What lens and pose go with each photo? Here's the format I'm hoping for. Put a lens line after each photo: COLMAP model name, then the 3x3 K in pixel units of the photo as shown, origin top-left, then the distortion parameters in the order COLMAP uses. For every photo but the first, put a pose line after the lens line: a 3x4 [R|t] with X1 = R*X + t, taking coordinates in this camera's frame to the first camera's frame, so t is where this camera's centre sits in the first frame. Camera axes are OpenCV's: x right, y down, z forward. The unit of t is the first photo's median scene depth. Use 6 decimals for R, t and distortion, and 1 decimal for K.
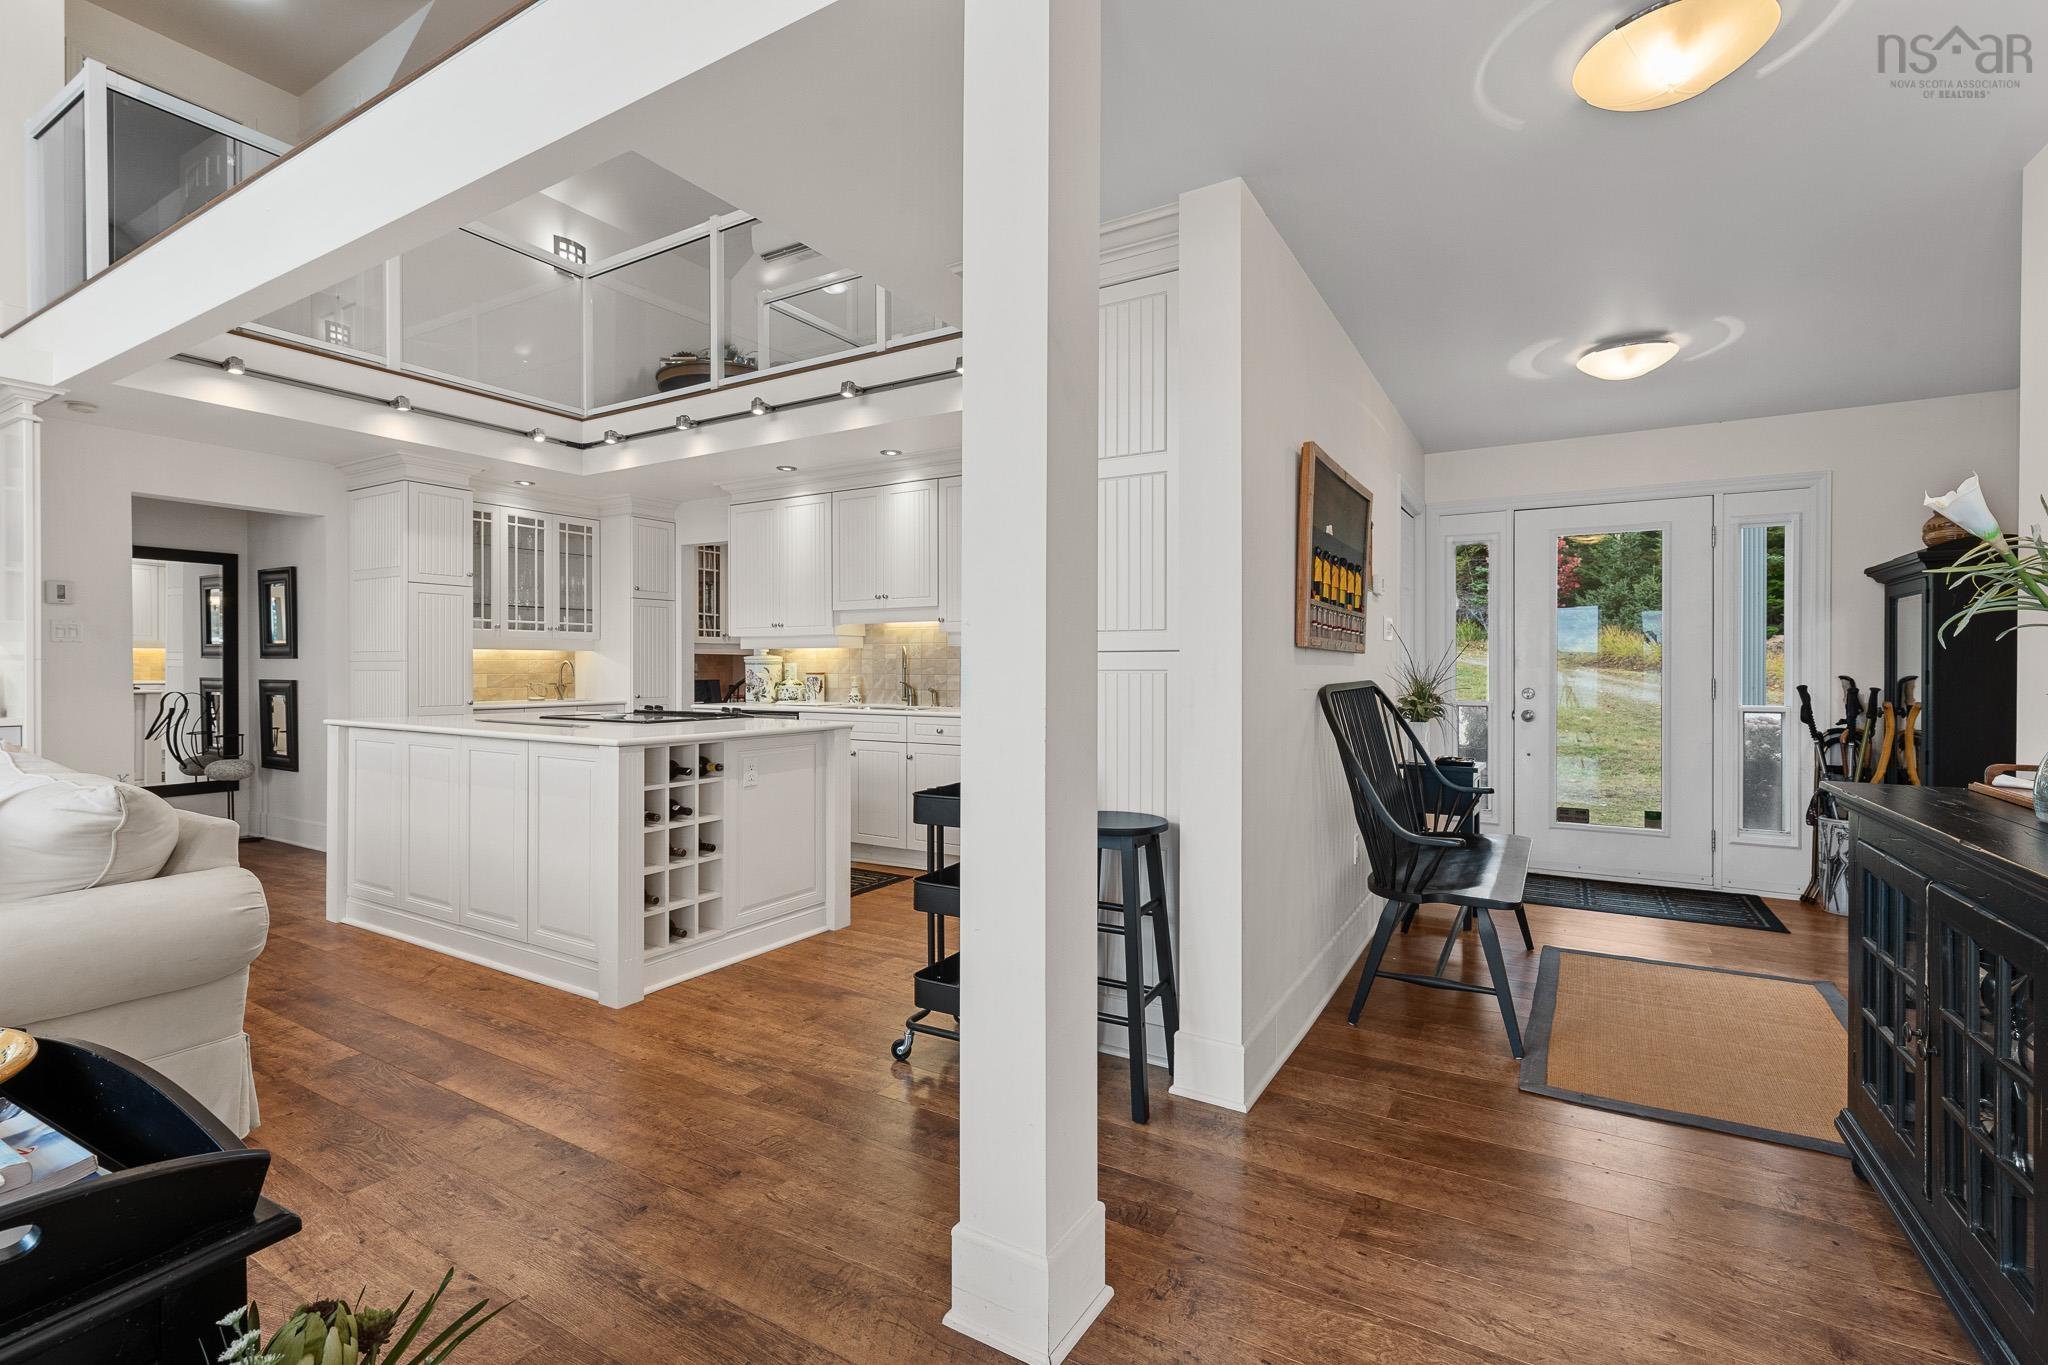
lens RADIAL K [[920.4, 0, 1016.7], [0, 920.4, 669.6], [0, 0, 1]] dist [0.000550, 0.000025]
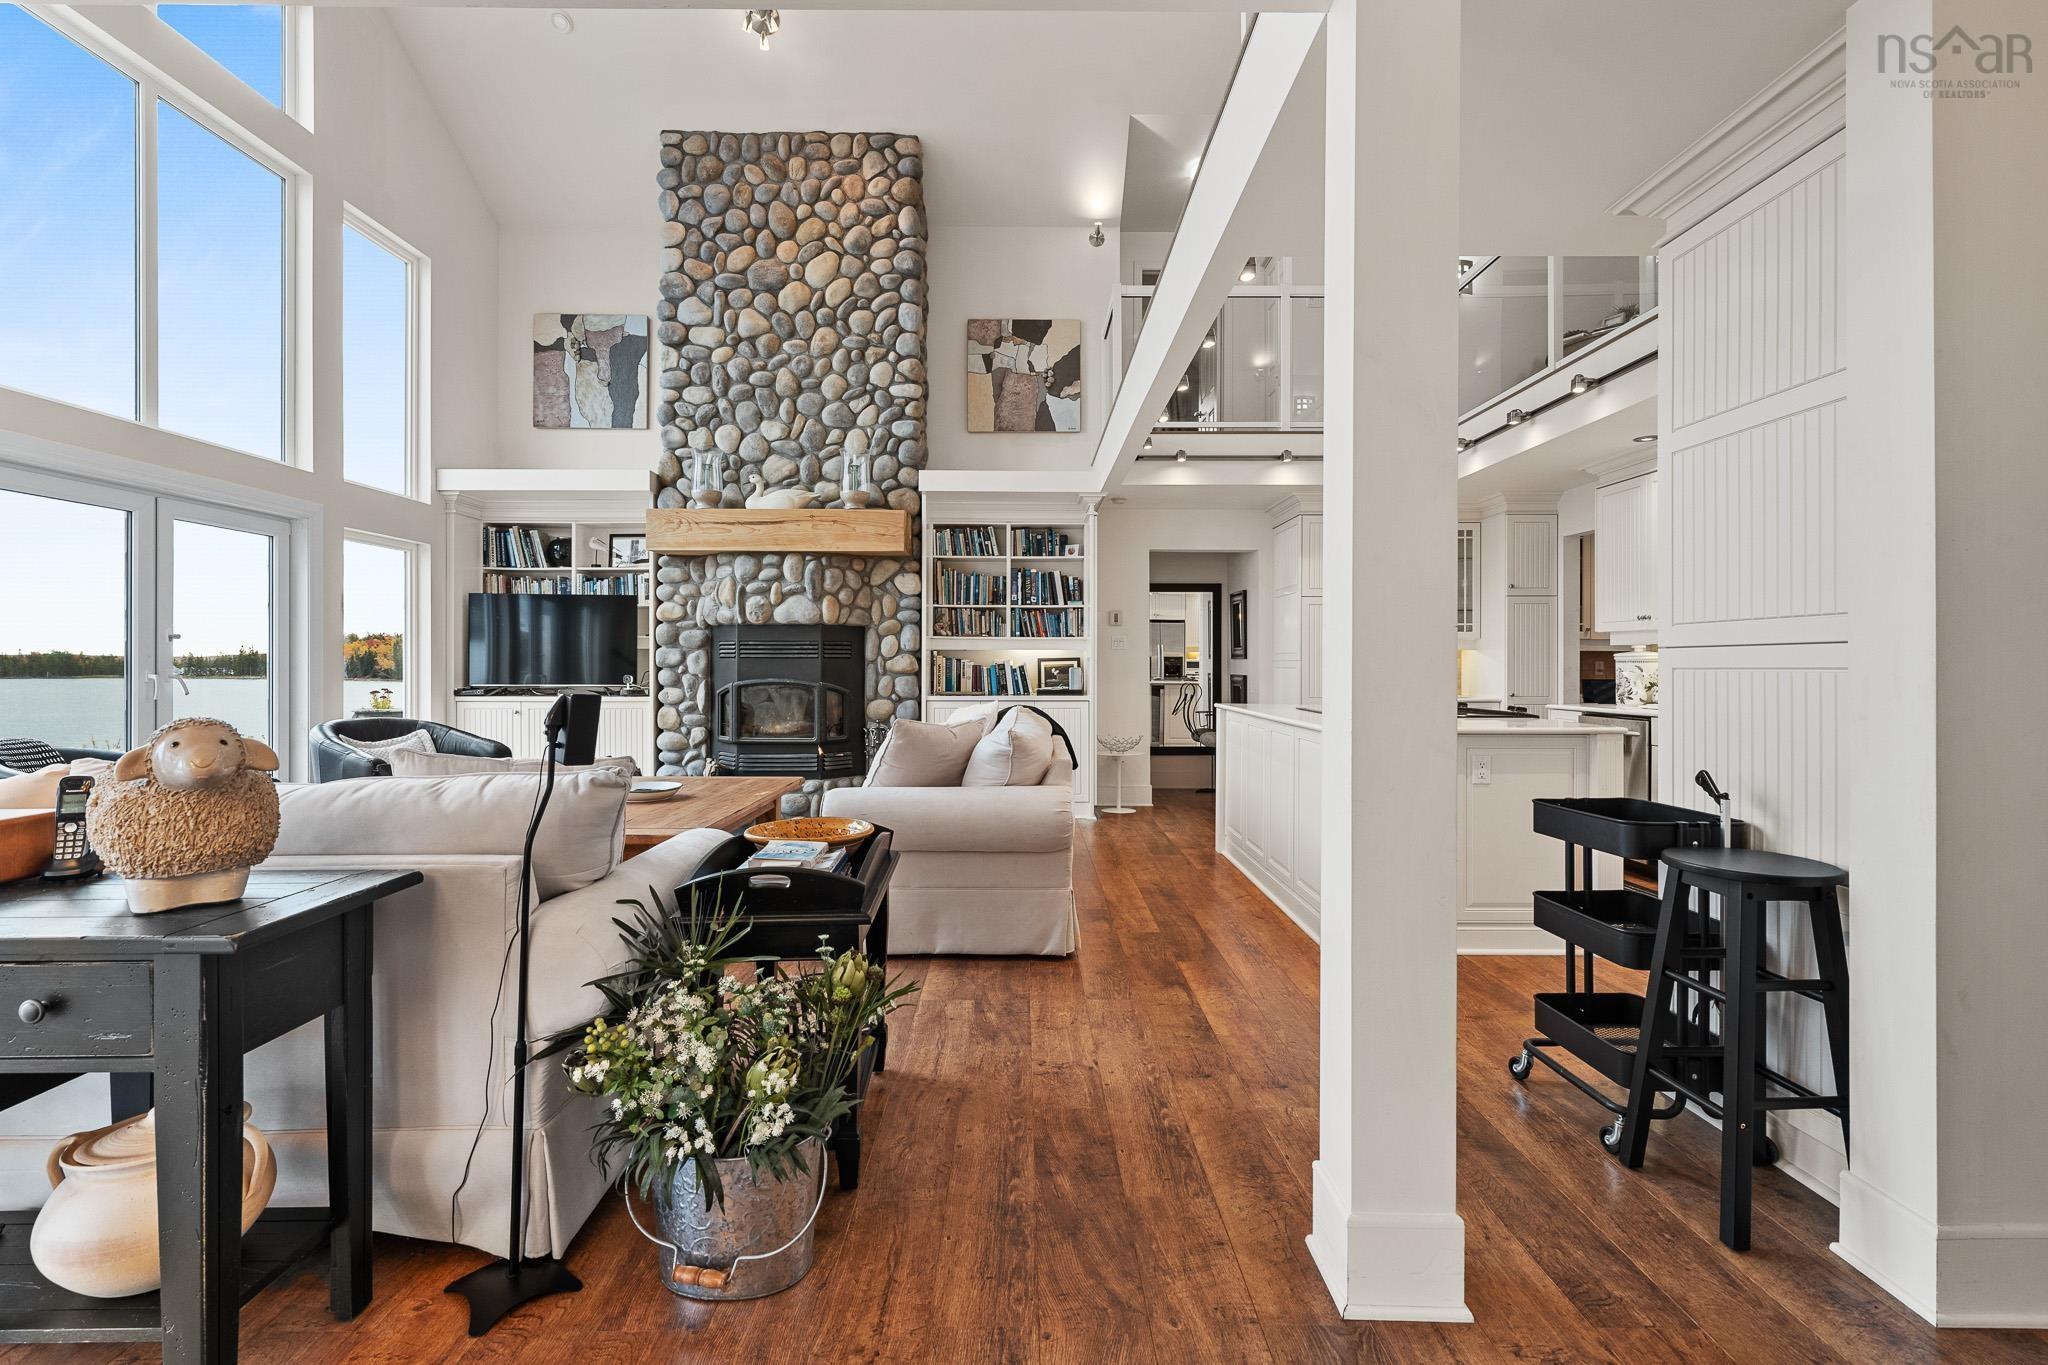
lens RADIAL K [[920.4, 0, 1014.0], [0, 920.4, 664.9], [0, 0, 1]] dist [0.000550, 0.000025]
pose [[0.514867, -0.000650, -0.857270, 0.181956], [-0.003517, 0.999990, -0.002871, 0.001517], [0.857263, 0.004494, 0.514860, 0.027338]]
